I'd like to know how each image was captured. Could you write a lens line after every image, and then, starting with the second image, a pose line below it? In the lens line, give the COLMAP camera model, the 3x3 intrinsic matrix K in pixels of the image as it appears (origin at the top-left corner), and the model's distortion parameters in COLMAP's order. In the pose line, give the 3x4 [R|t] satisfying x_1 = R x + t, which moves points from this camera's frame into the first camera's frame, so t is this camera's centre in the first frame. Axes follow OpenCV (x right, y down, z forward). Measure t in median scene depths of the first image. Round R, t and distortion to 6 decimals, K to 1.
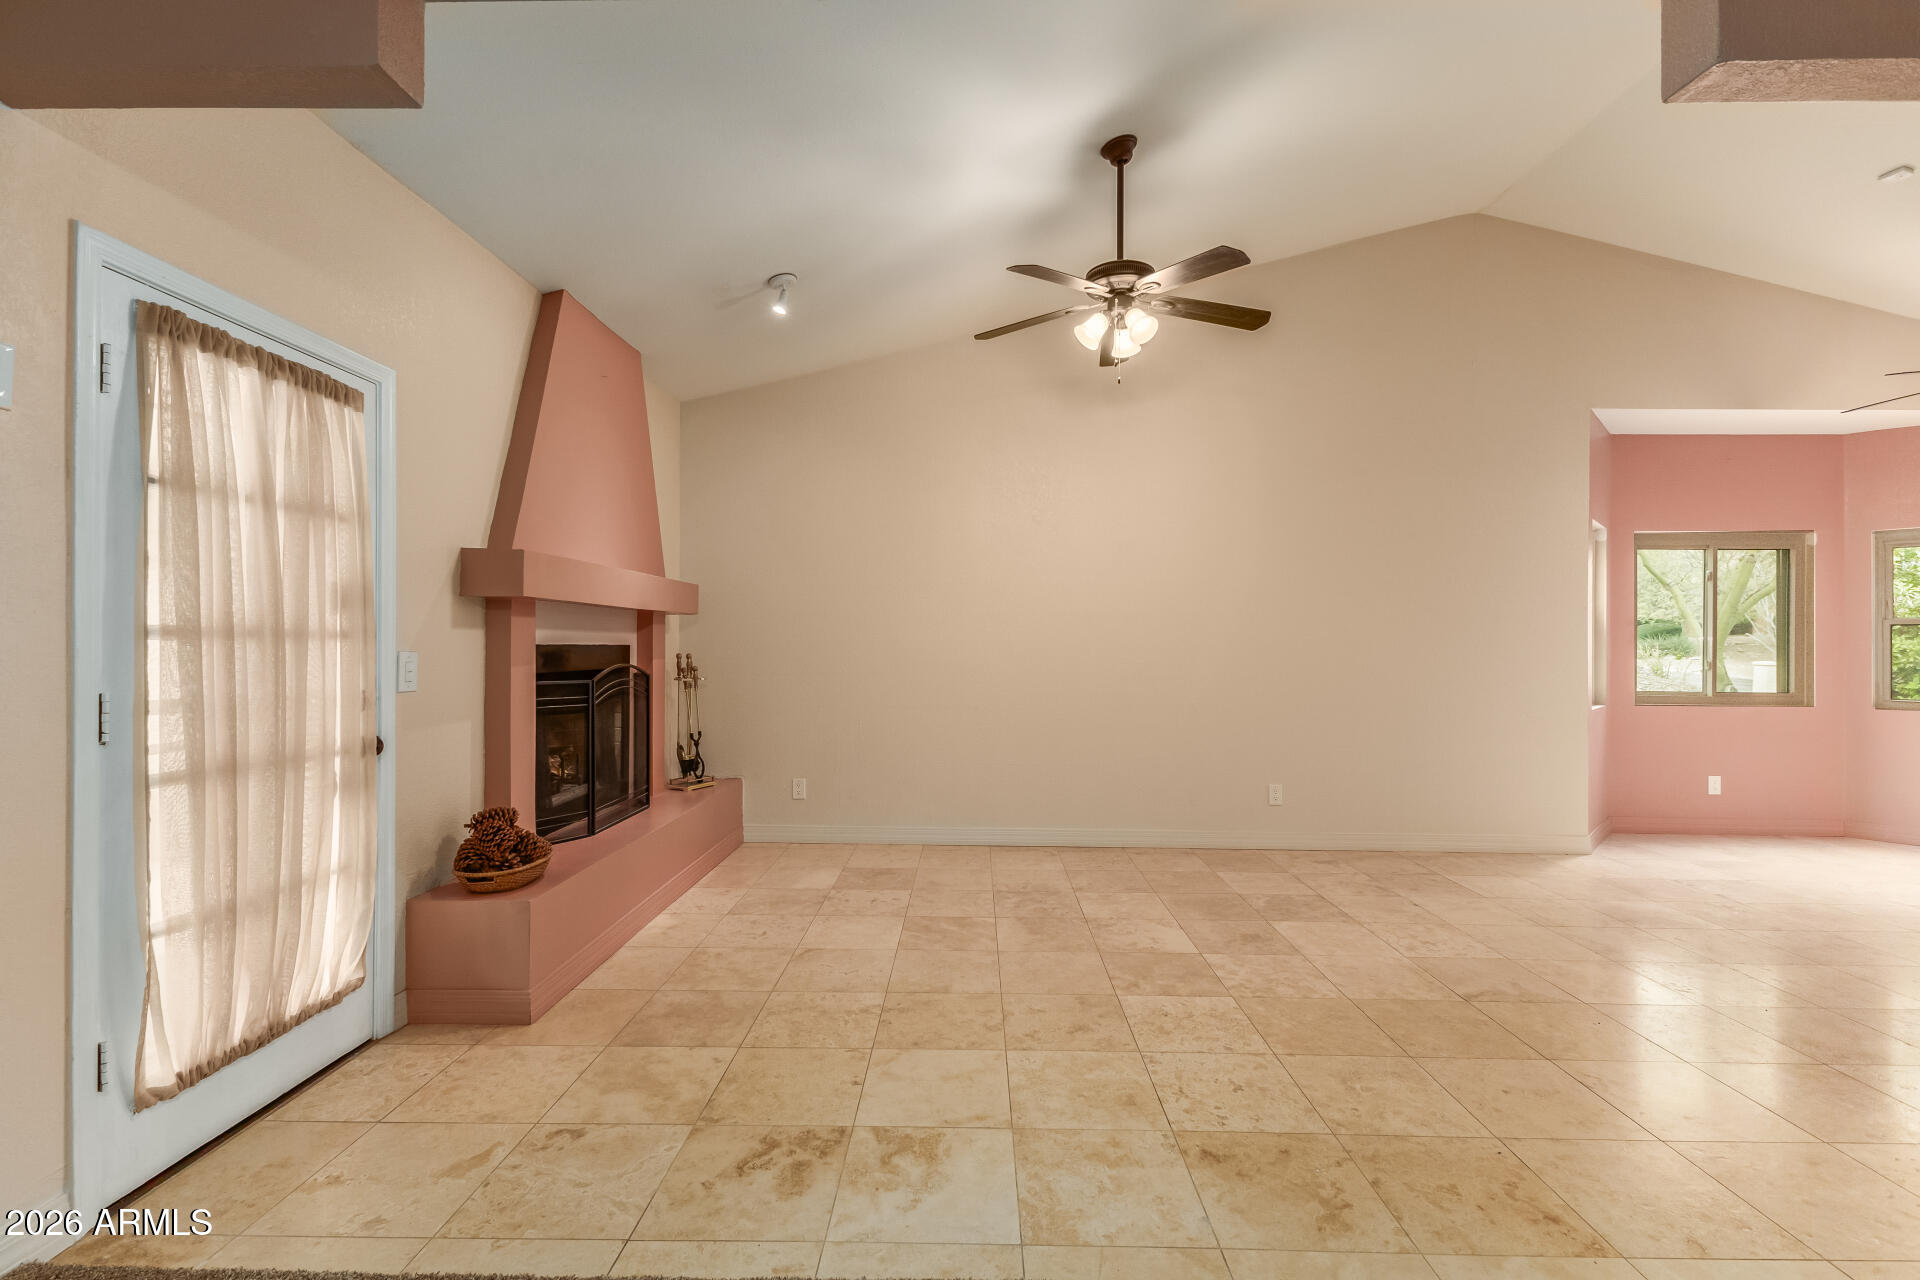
lens RADIAL K [[831.7, 0, 957.3], [0, 831.7, 643.7], [0, 0, 1]] dist [0.011683, -0.003079]
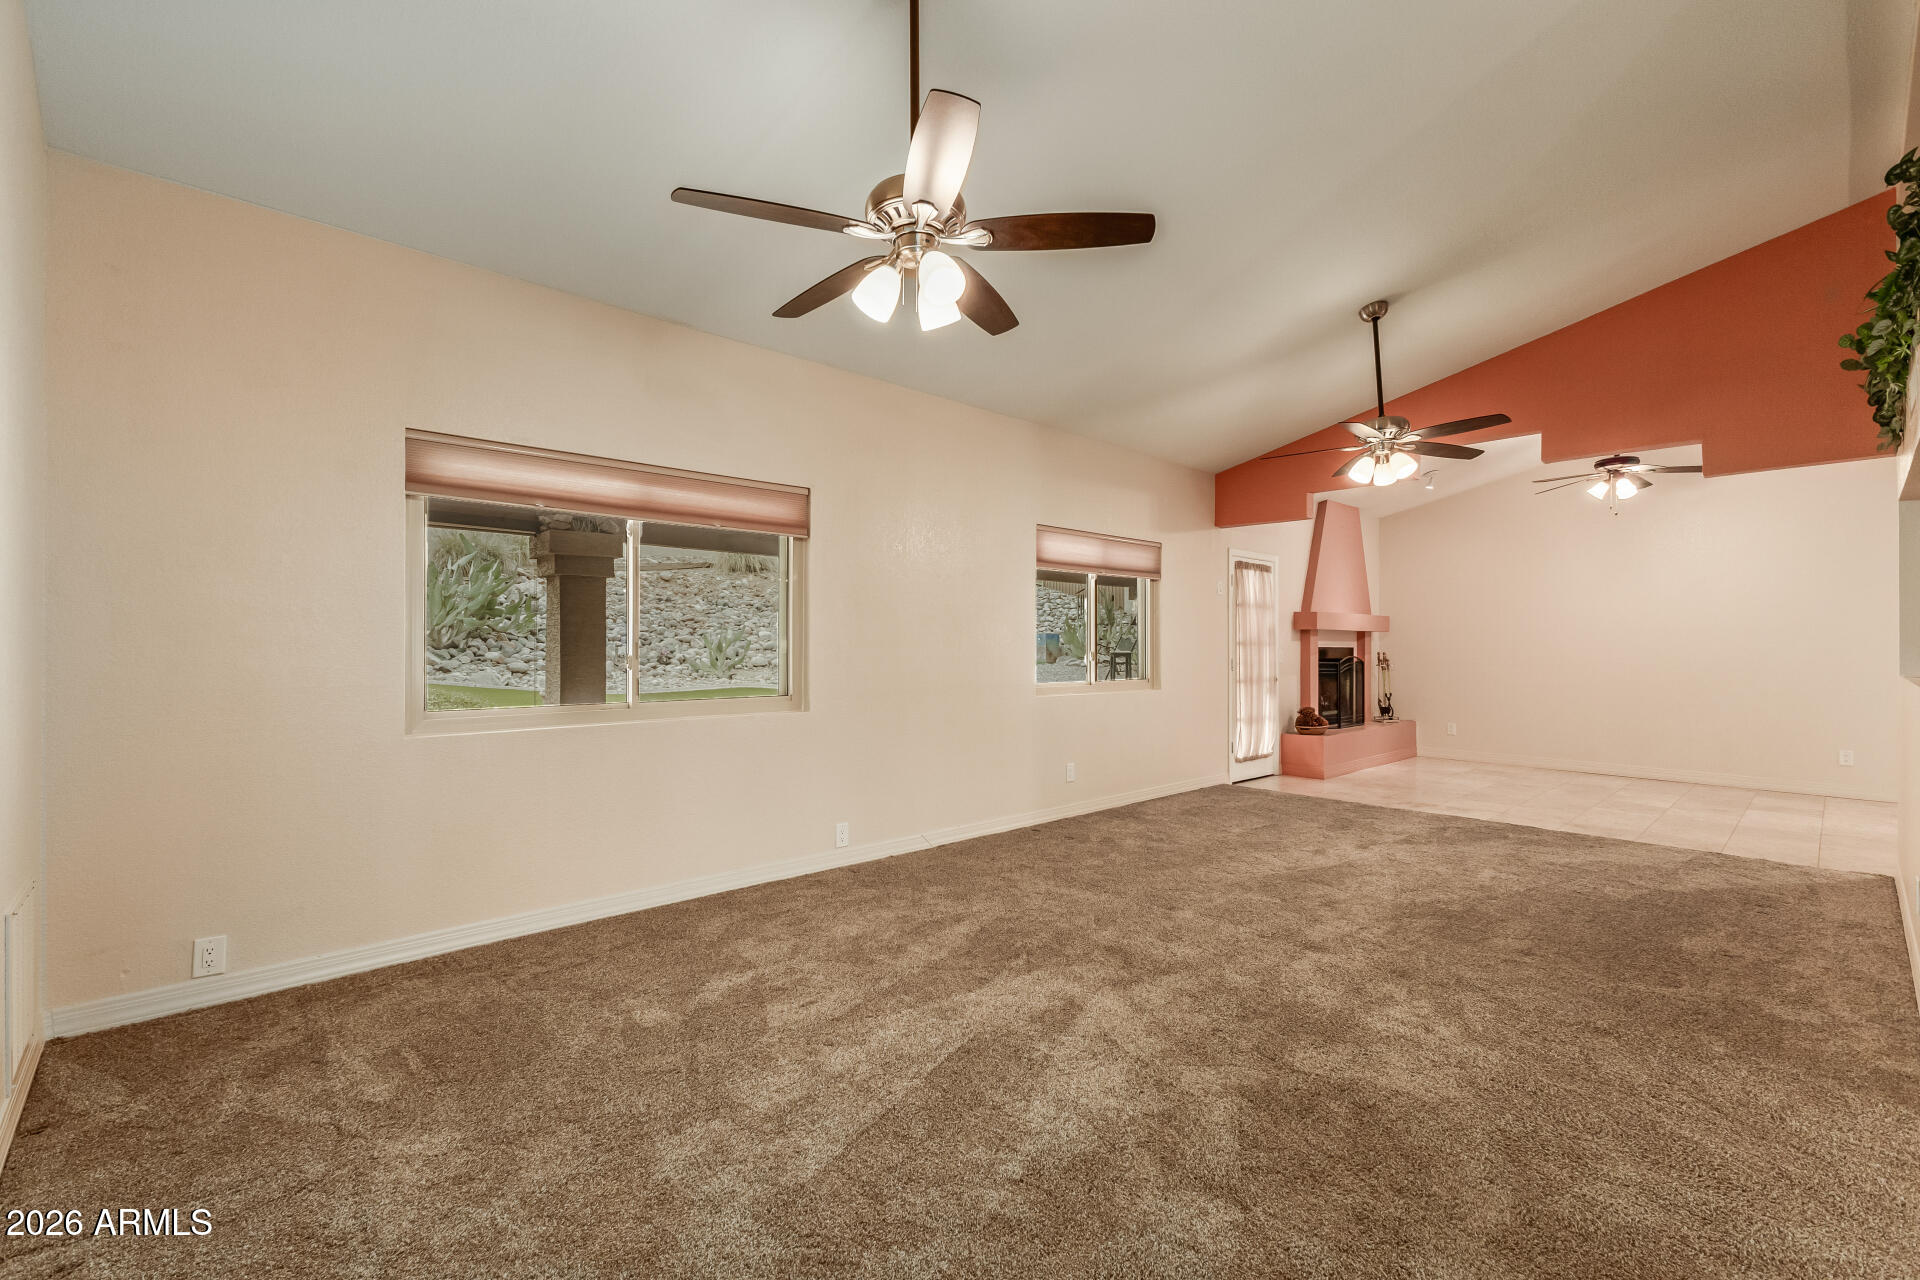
lens RADIAL K [[831.7, 0, 980.6], [0, 831.7, 645.5], [0, 0, 1]] dist [0.011683, -0.003079]
pose [[0.717679, 0.000880, -0.696374, 0.554613], [-0.002243, 0.999997, -0.001048, 0.000854], [0.696371, 0.002314, 0.717679, -1.636532]]
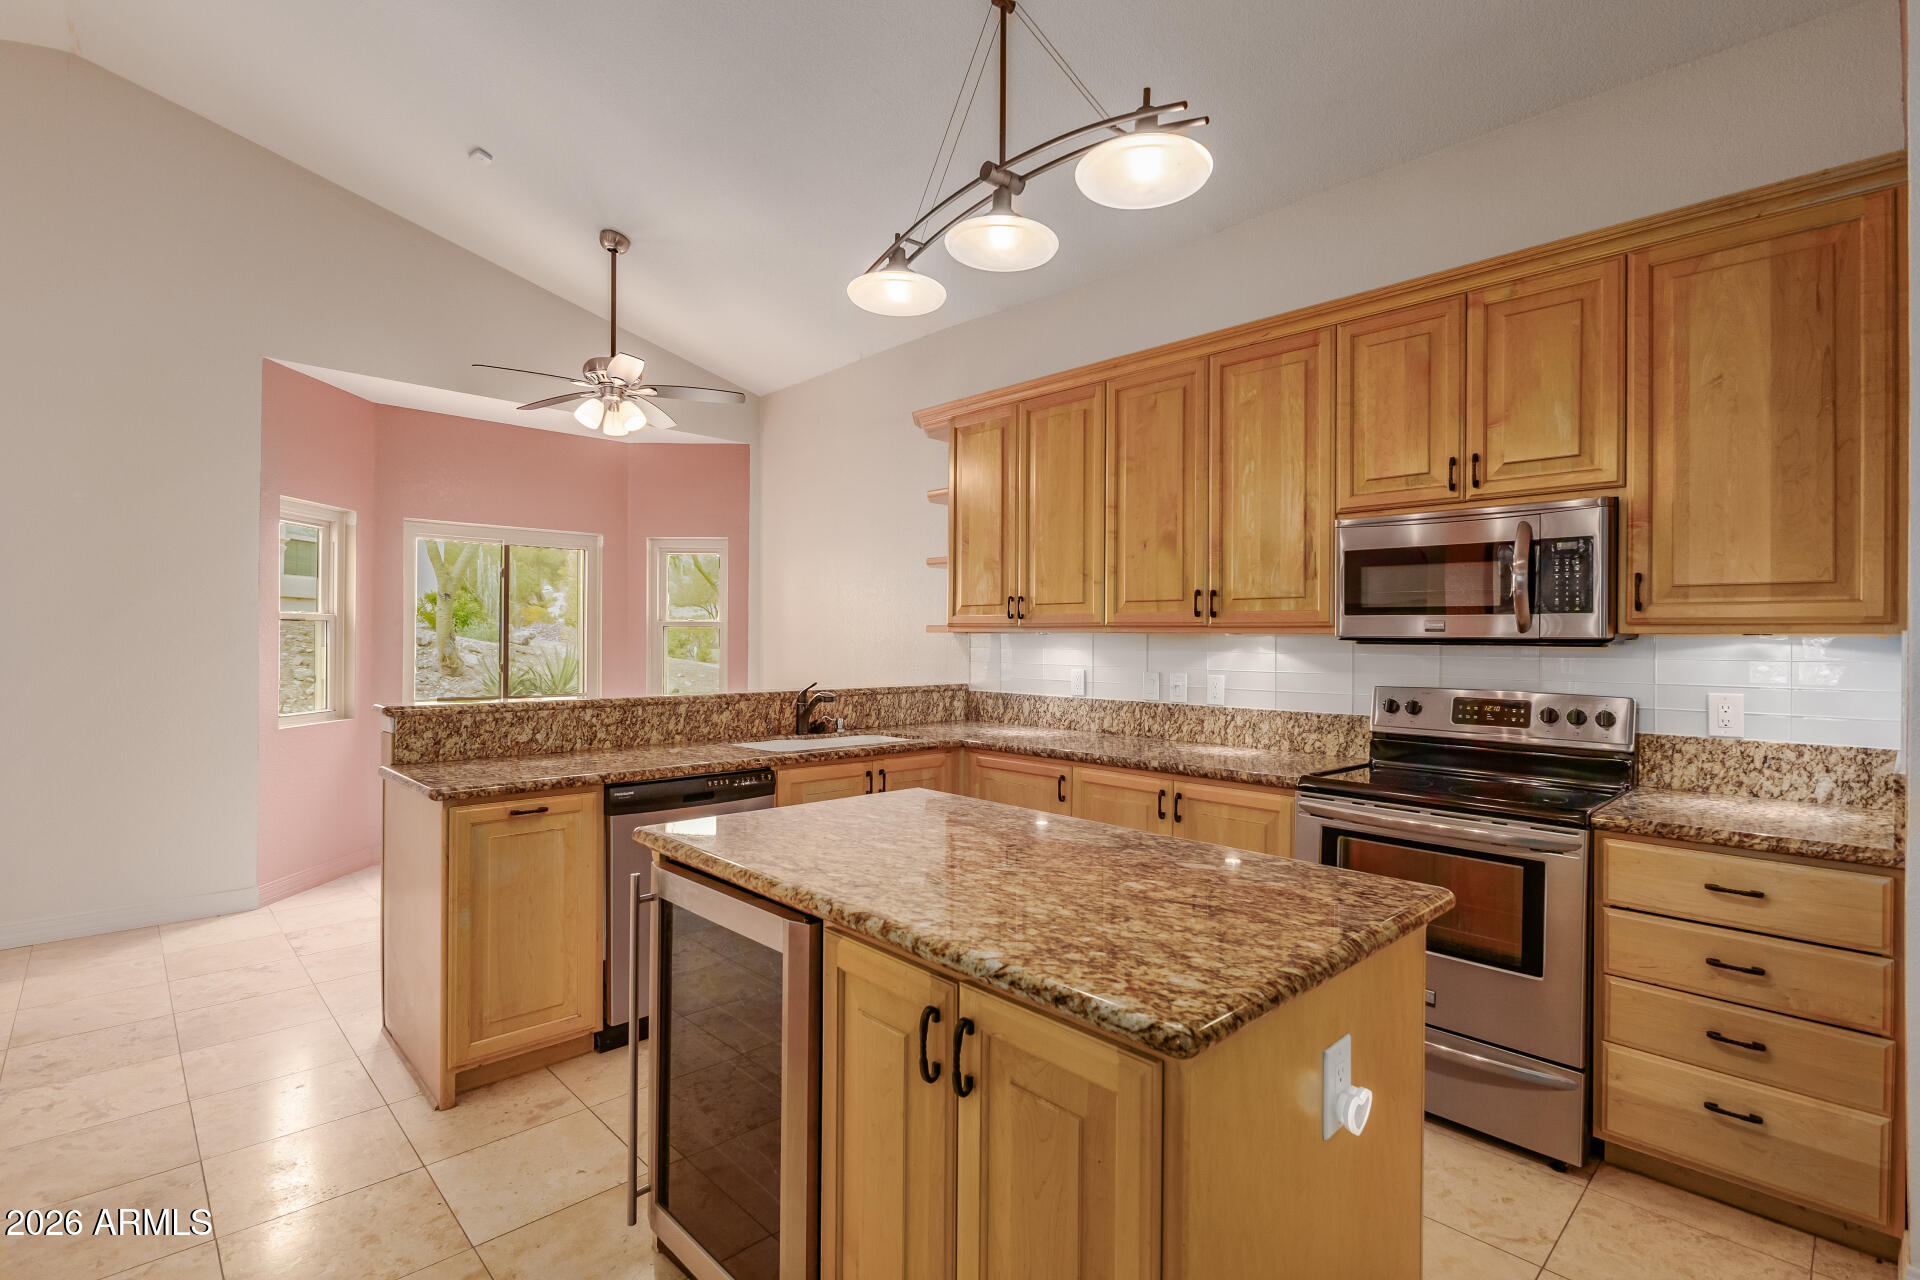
lens RADIAL K [[892.2, 0, 964.2], [0, 892.2, 649.7], [0, 0, 1]] dist [-0.011322, -0.000193]
pose [[0.698977, -0.009917, 0.715075, 1.027404], [-0.001352, 0.999884, 0.015188, -0.023071], [-0.715143, -0.011582, 0.698882, -0.147556]]
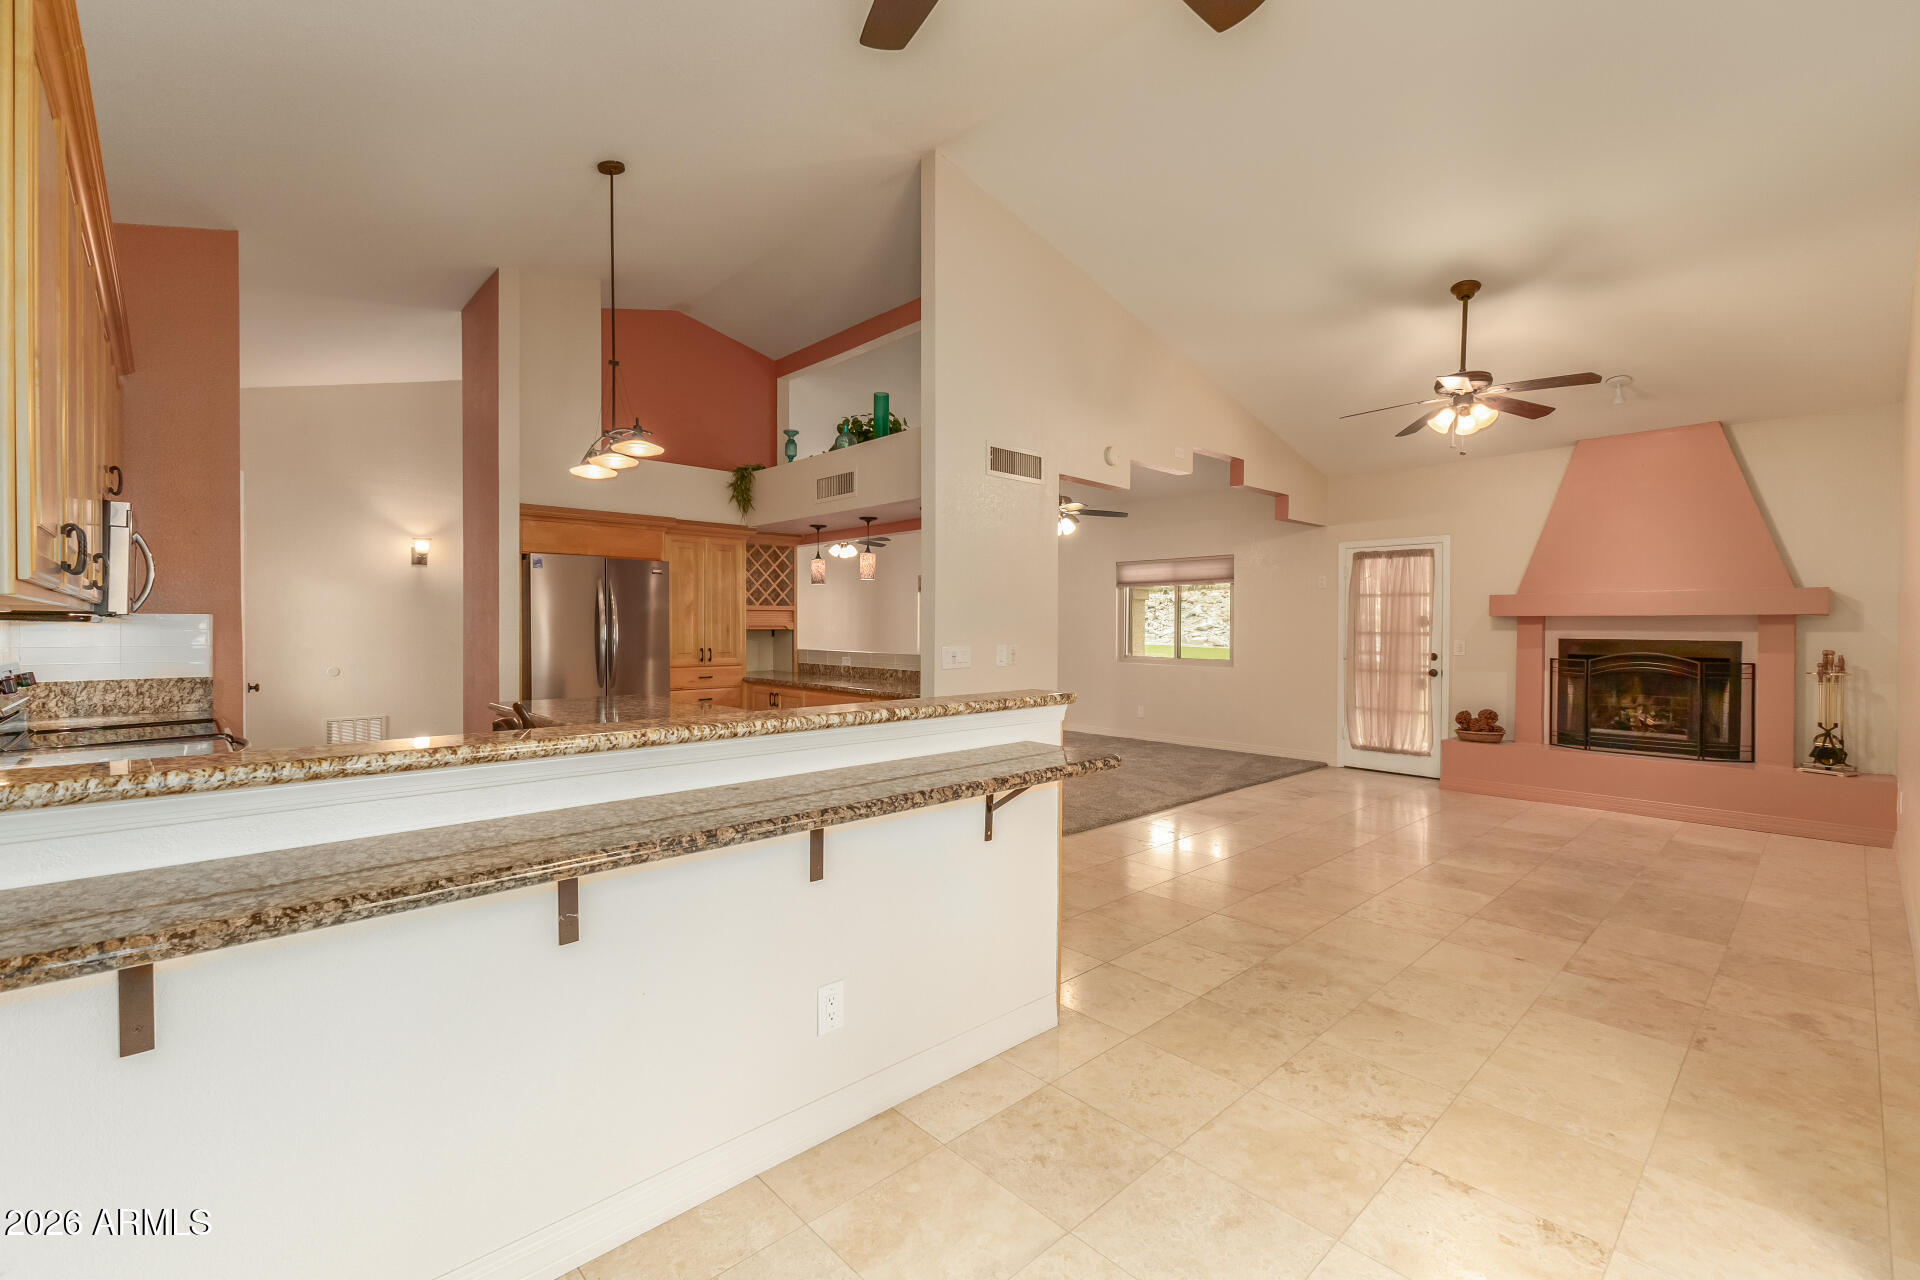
lens RADIAL K [[831.7, 0, 973.6], [0, 831.7, 640.1], [0, 0, 1]] dist [0.011683, -0.003079]
pose [[-0.708555, 0.004586, -0.705640, 1.977875], [-0.006678, 0.999891, 0.013204, -0.012634], [0.705624, 0.014068, -0.708447, 1.570626]]
